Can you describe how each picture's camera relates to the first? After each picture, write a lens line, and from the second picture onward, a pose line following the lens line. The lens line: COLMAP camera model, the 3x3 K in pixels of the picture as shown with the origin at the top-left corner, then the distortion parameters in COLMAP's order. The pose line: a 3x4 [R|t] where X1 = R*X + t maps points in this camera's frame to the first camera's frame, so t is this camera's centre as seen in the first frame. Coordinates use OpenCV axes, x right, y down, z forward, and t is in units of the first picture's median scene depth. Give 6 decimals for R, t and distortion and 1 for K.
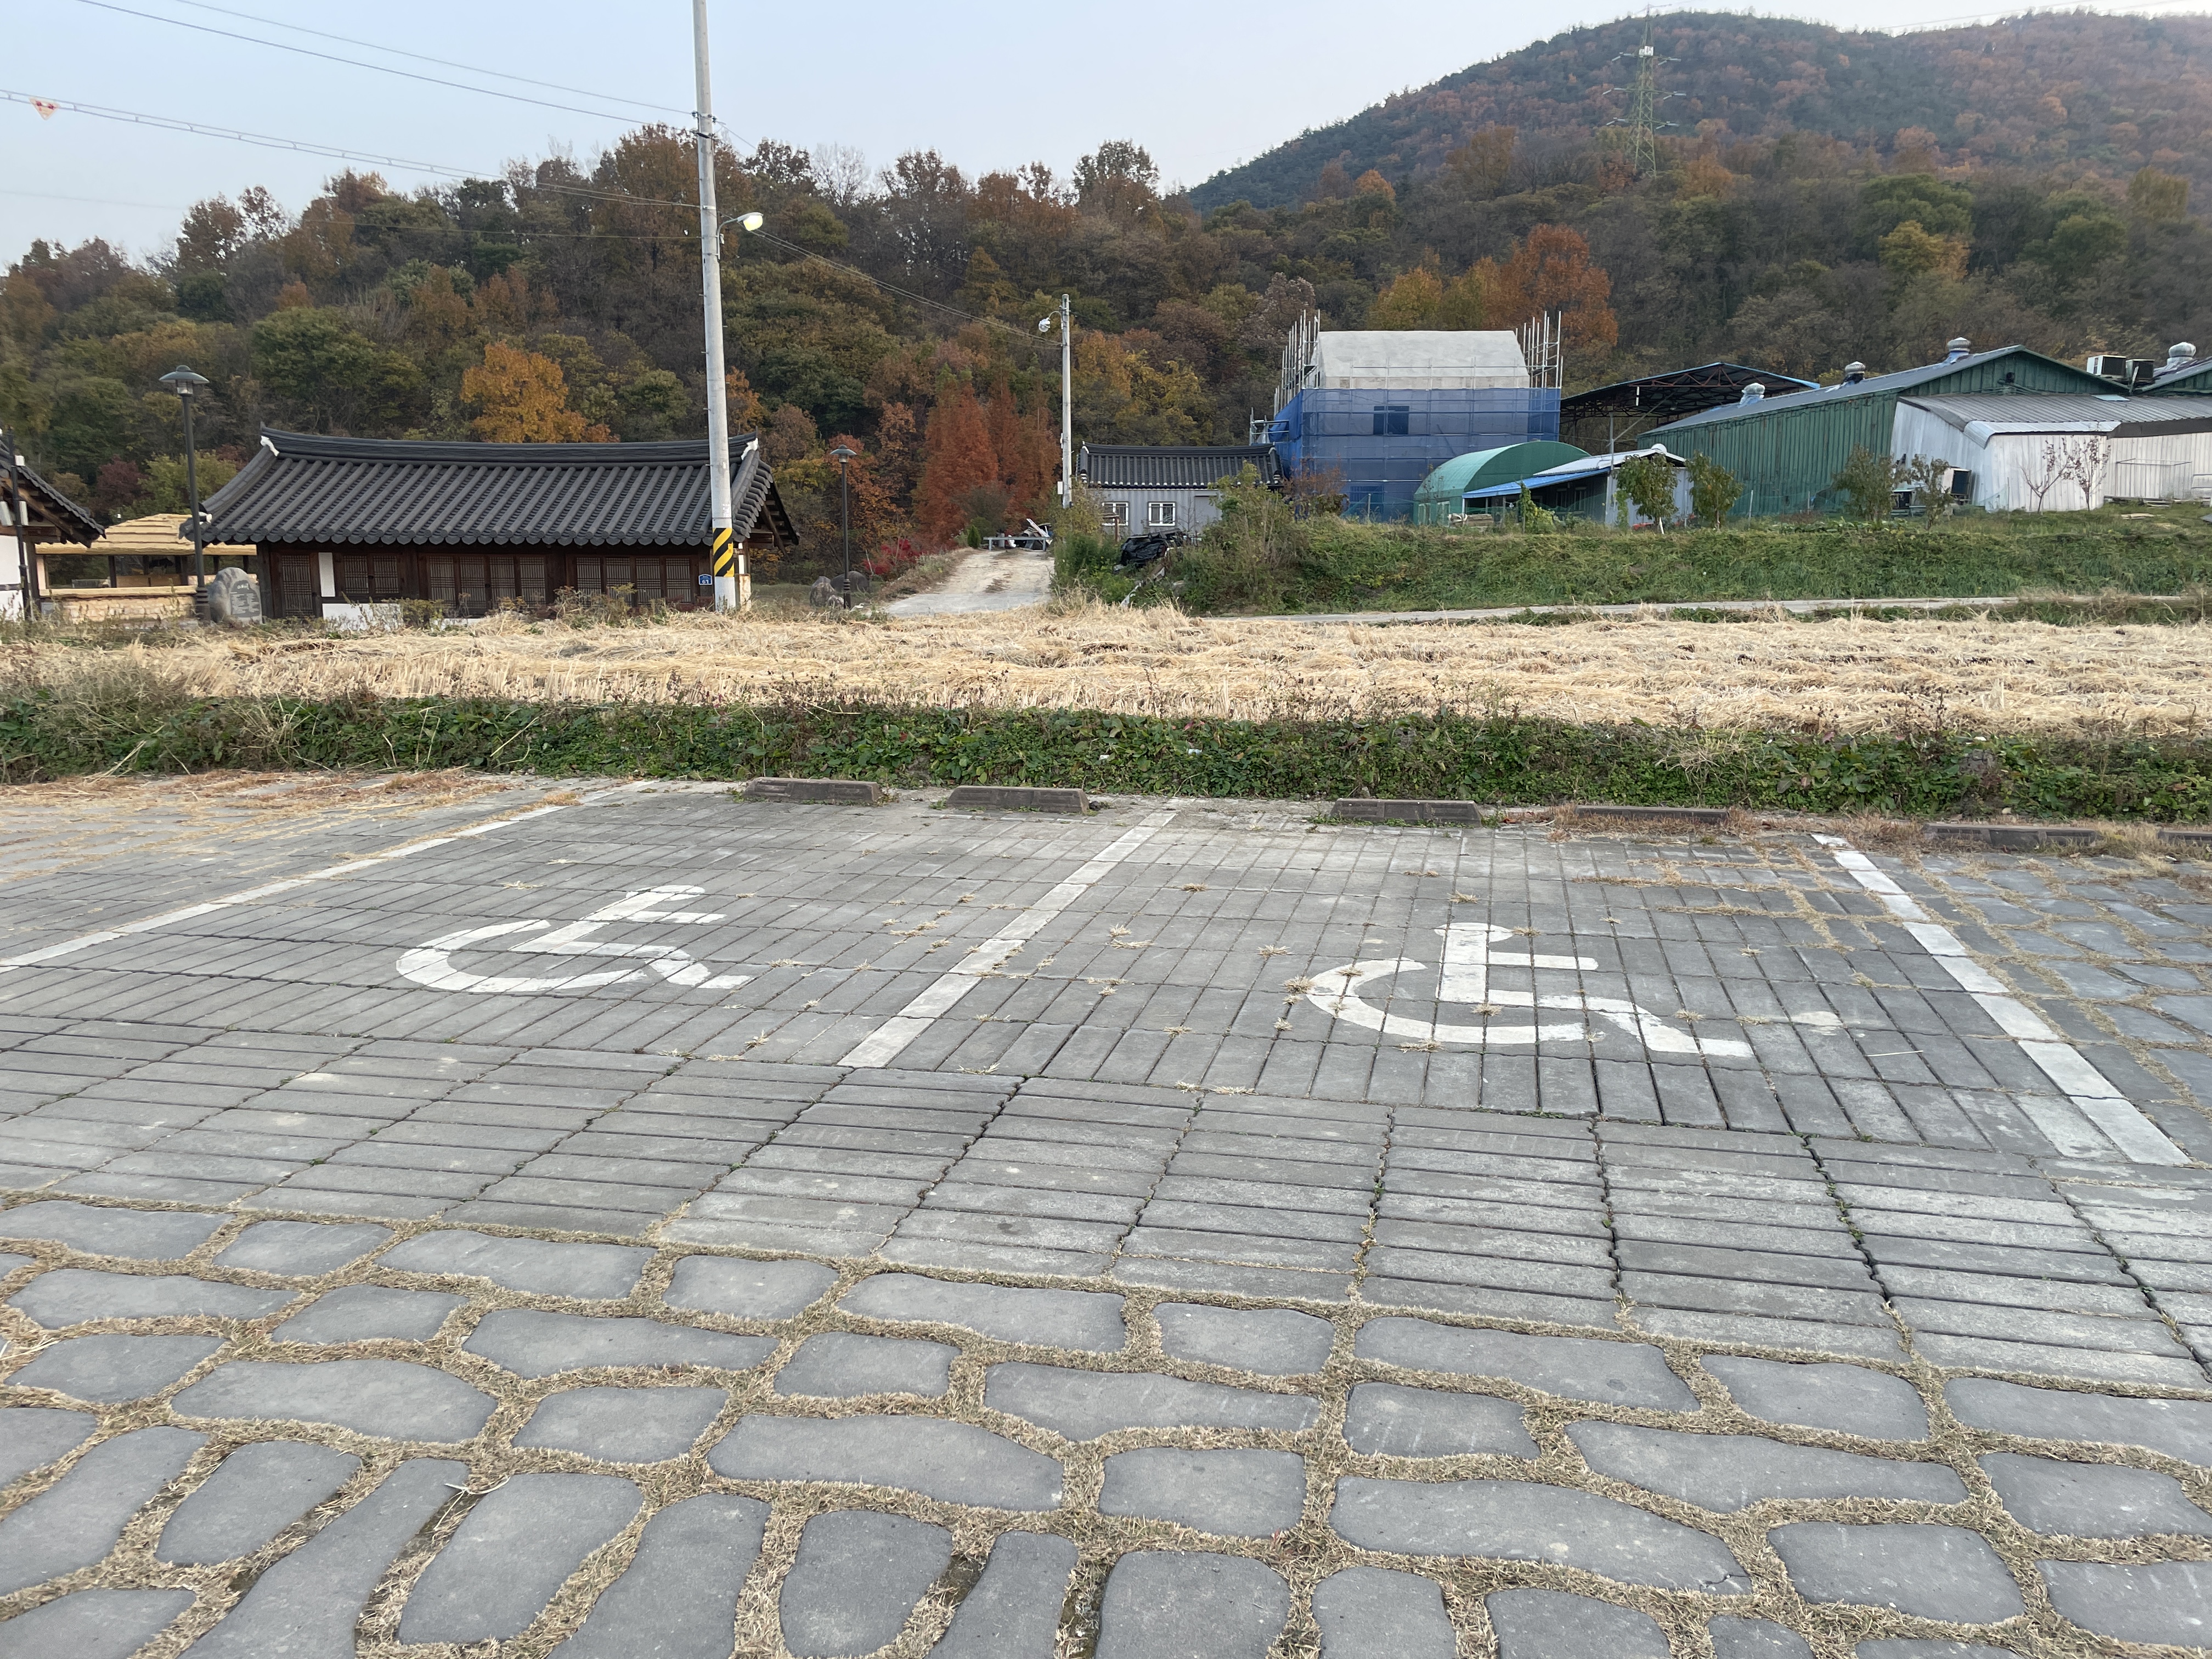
lens RADIAL K [[1624.3, 0, 1106.0], [0, 1624.3, 829.5], [0, 0, 1]] dist [0.043461, -0.063823]
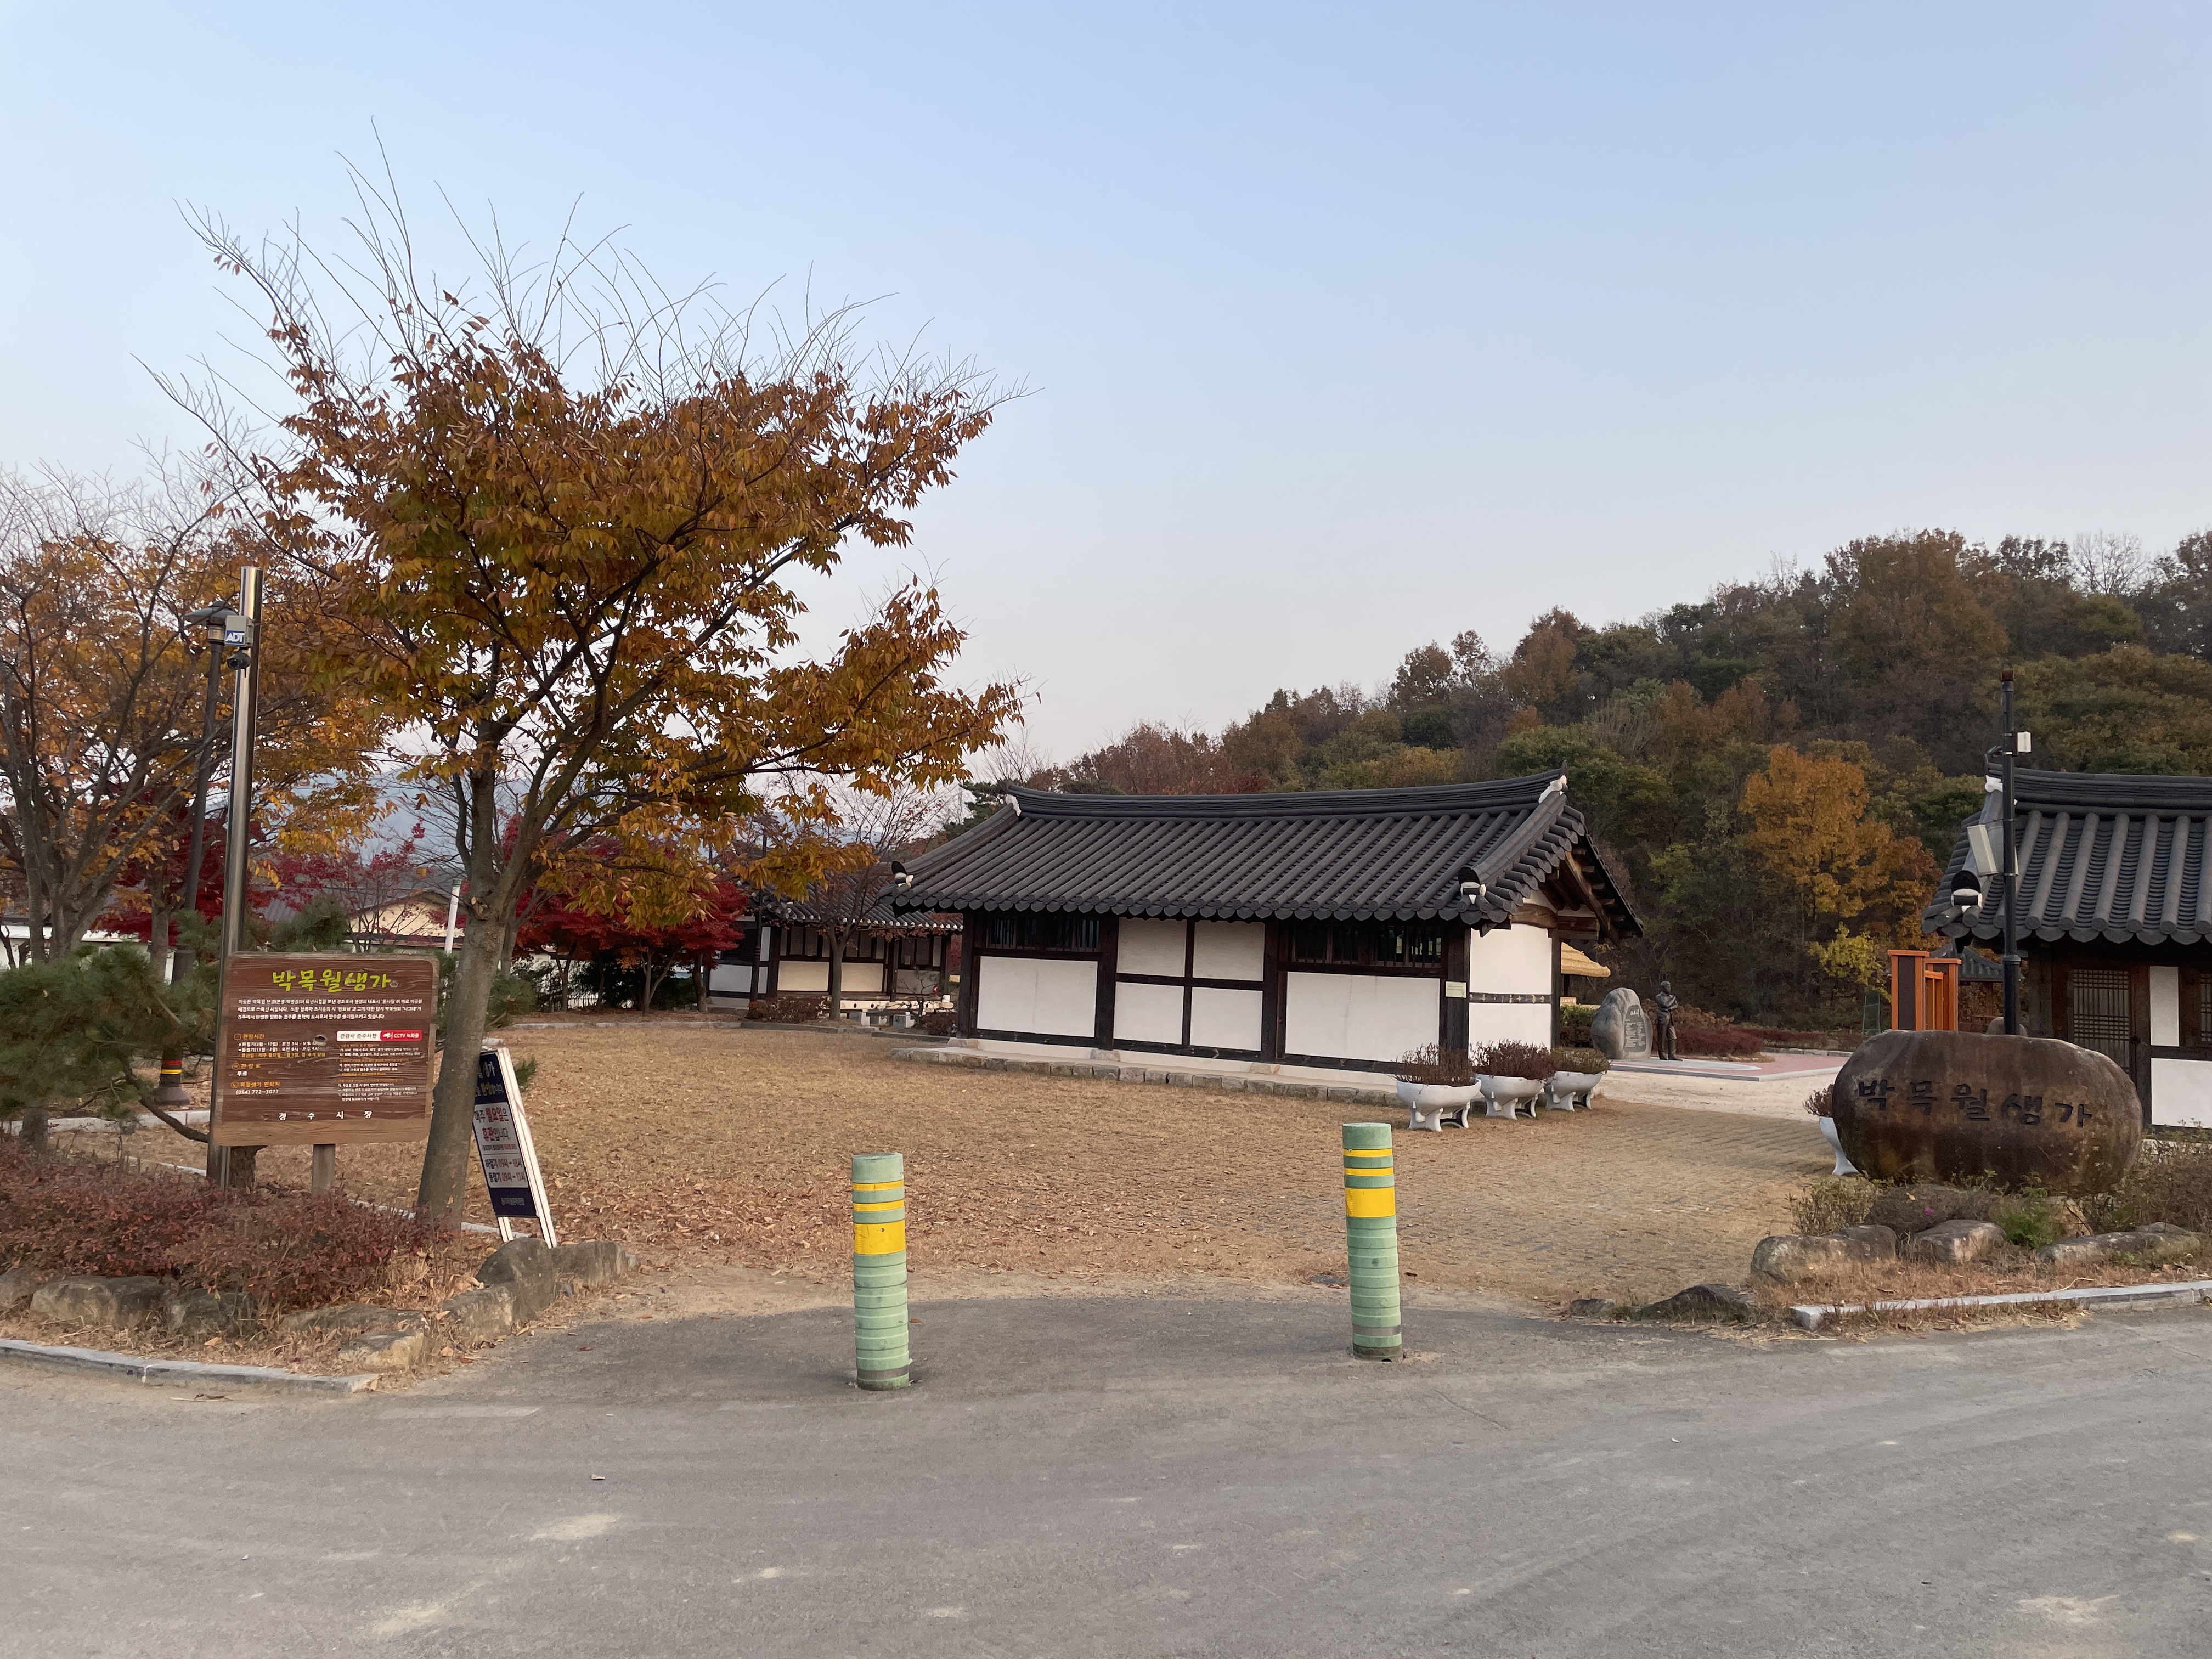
lens RADIAL K [[1624.3, 0, 1106.0], [0, 1624.3, 829.5], [0, 0, 1]] dist [0.043461, -0.063823]
pose [[0.815278, -0.012709, -0.578930, -0.122034], [-0.140264, 0.965652, -0.218727, -0.011731], [0.561825, 0.259526, 0.785493, 0.096486]]
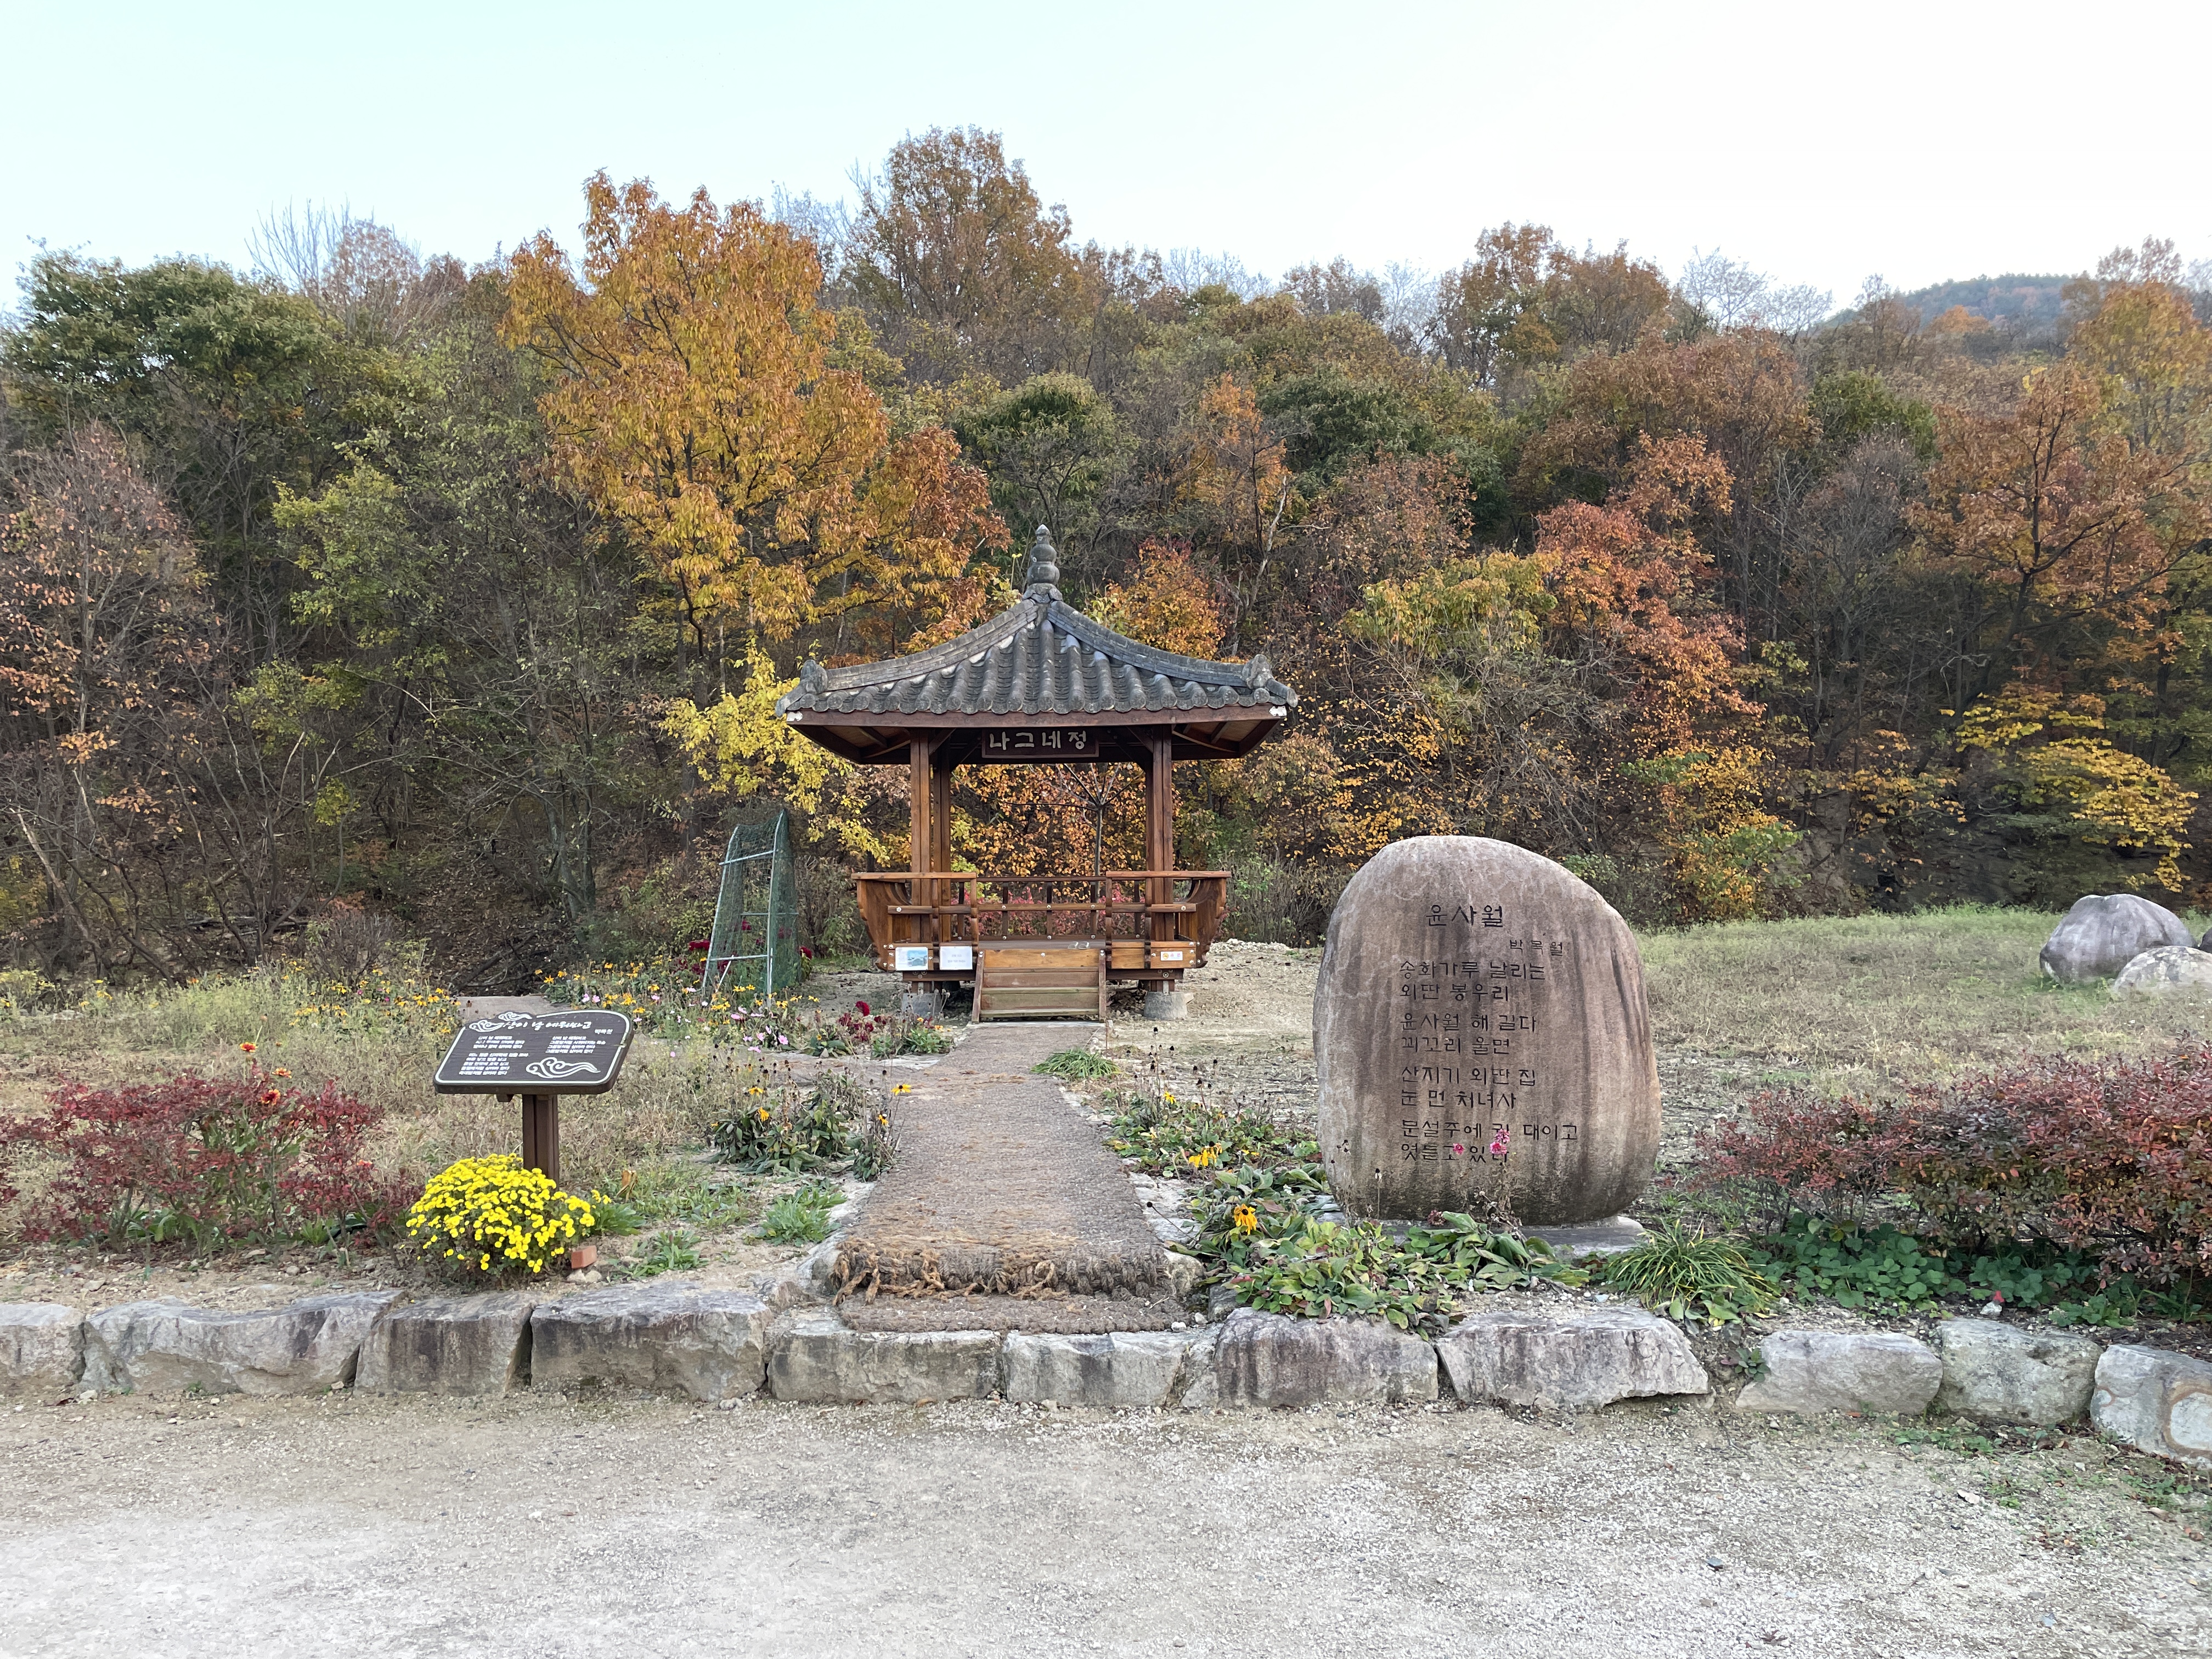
lens RADIAL K [[1624.3, 0, 1106.0], [0, 1624.3, 829.5], [0, 0, 1]] dist [0.043461, -0.063823]
pose [[0.995551, -0.017678, -0.092551, -0.191453], [-0.001884, 0.978310, -0.207137, -0.087269], [0.094205, 0.206390, 0.973924, 0.572376]]
